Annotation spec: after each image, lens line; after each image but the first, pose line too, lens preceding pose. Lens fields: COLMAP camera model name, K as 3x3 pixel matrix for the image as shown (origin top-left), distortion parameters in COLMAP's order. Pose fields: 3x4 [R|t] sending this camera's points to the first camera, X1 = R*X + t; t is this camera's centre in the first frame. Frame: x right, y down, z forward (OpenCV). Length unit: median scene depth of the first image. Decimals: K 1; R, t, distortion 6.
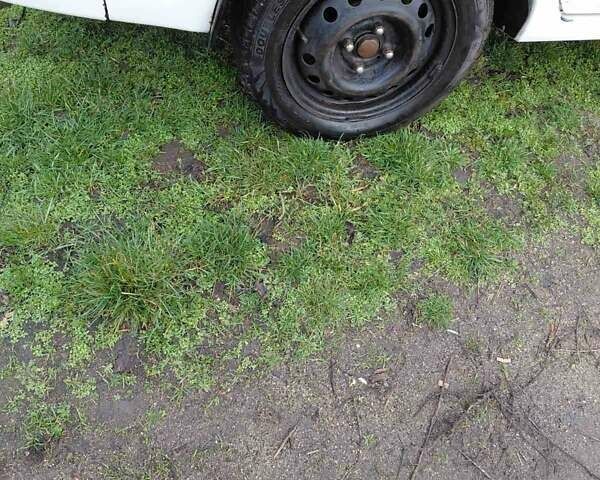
lens RADIAL K [[577.5, 0, 299.2], [0, 577.5, 240.8], [0, 0, 1]] dist [0.051134, 0.000000]
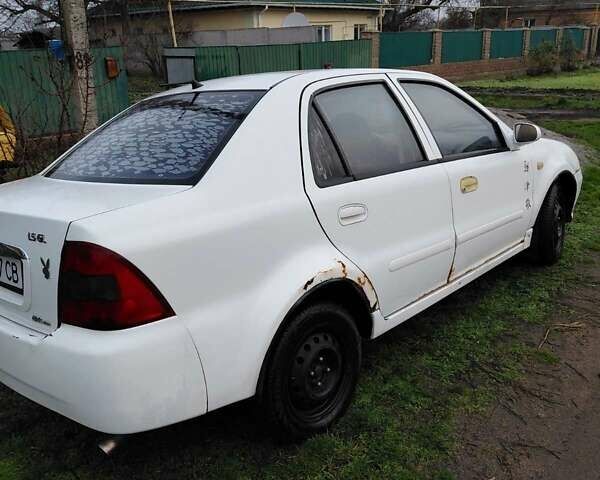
lens RADIAL K [[577.5, 0, 299.9], [0, 577.5, 242.8], [0, 0, 1]] dist [0.051134, 0.000000]
pose [[0.810770, -0.311136, 0.495828, -0.673576], [0.554361, 0.680129, -0.479695, 0.222228], [-0.187977, 0.663791, 0.723911, -0.541101]]
